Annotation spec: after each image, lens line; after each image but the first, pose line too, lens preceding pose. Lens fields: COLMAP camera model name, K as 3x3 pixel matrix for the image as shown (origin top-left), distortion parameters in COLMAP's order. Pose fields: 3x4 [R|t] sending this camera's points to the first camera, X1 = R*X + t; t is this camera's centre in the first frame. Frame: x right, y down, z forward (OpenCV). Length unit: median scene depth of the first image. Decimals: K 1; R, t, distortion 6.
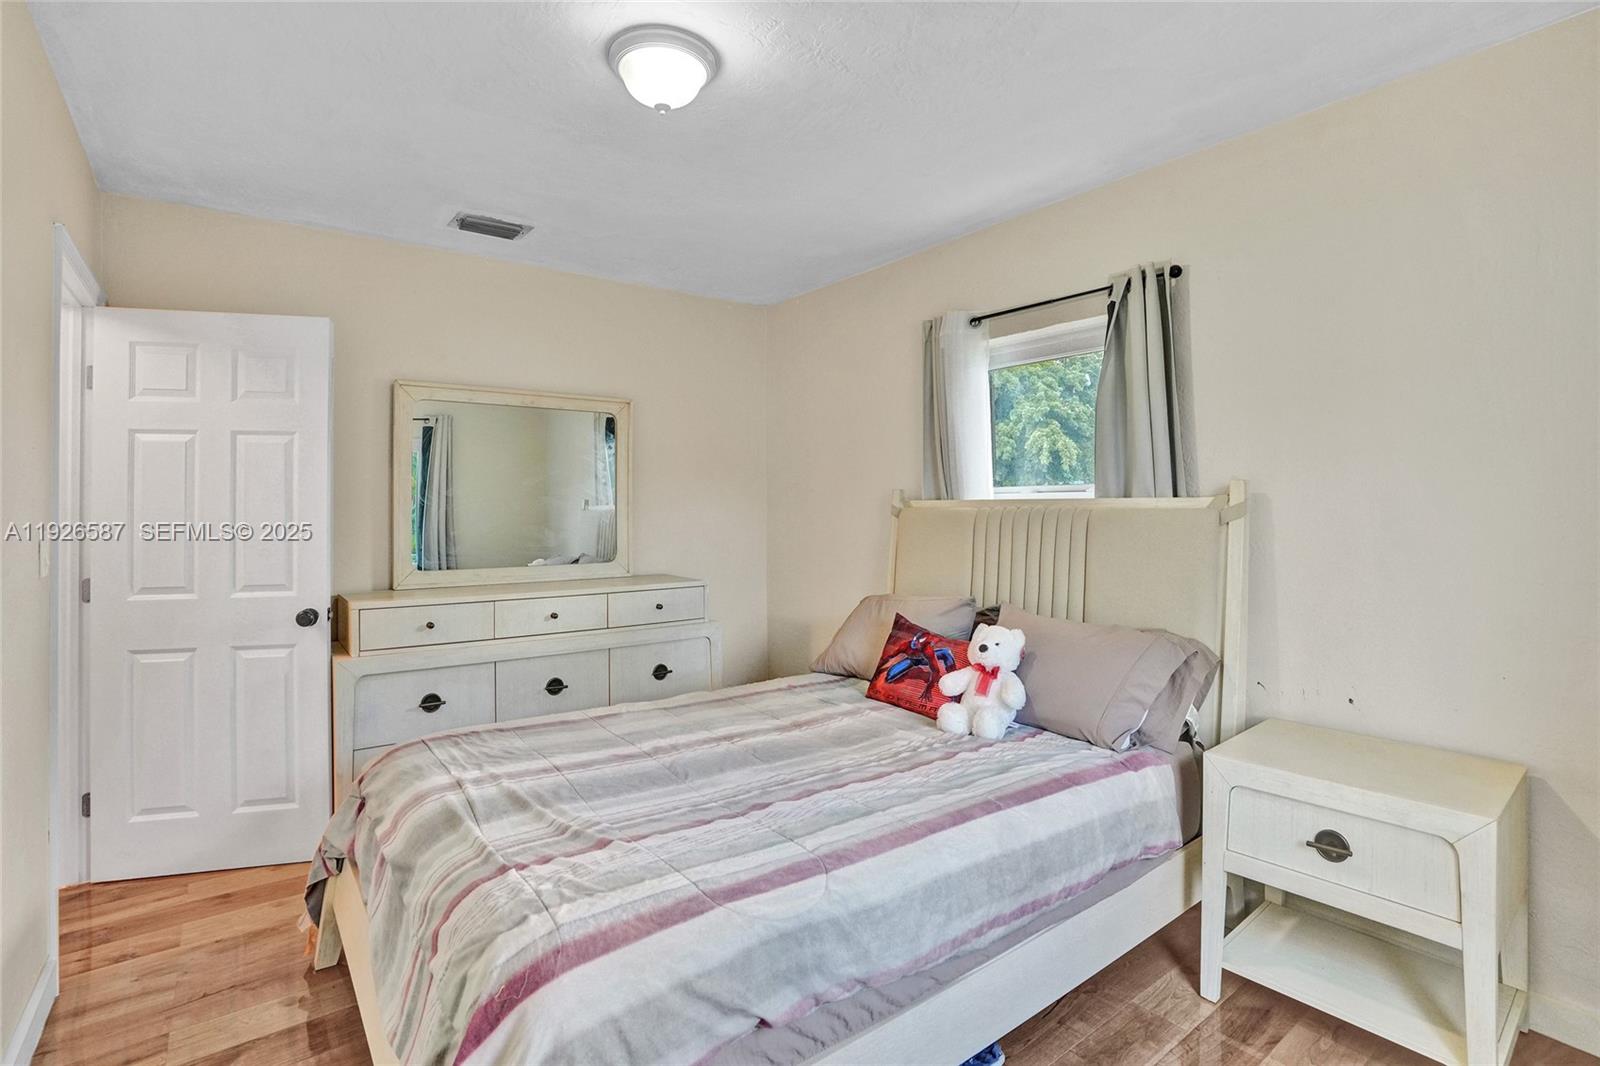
lens RADIAL K [[777.5, 0, 807.0], [0, 777.5, 521.0], [0, 0, 1]] dist [-0.034792, 0.000275]
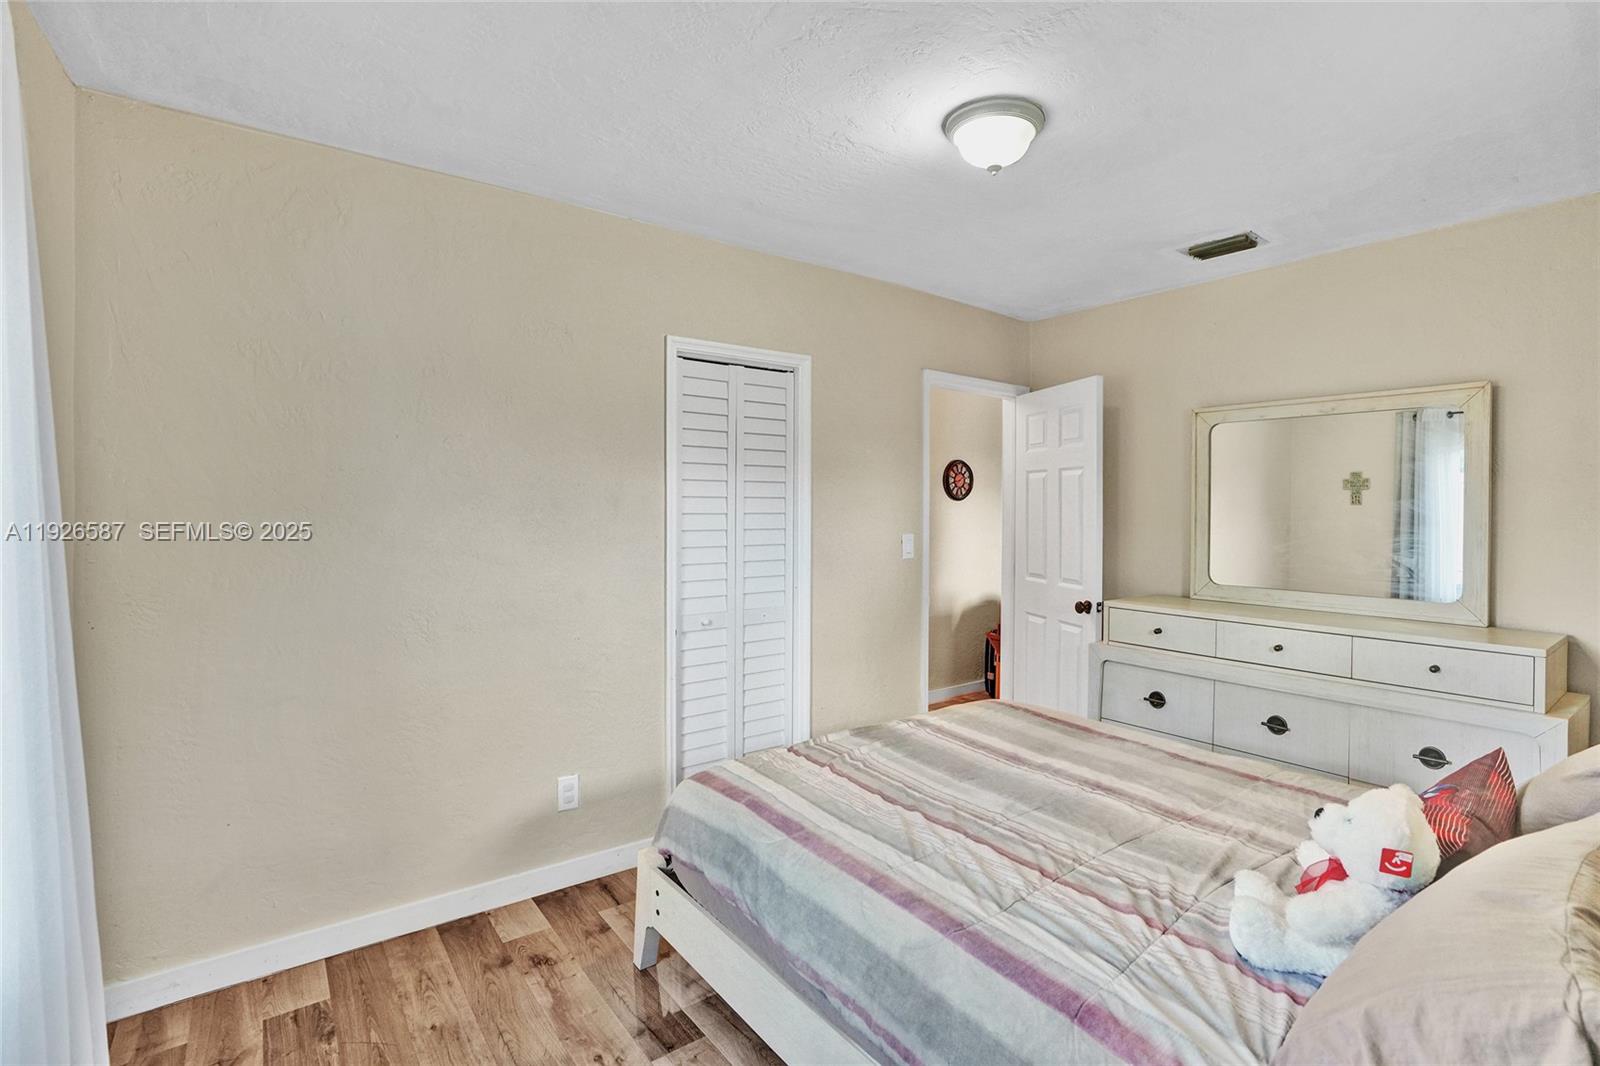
lens RADIAL K [[726.5, 0, 810.2], [0, 726.5, 532.6], [0, 0, 1]] dist [-0.017710, 0.009744]
pose [[0.004581, 0.035657, -0.999354, 0.887900], [-0.015178, 0.999251, 0.035584, -0.059765], [0.999874, 0.015005, 0.005119, 0.766474]]
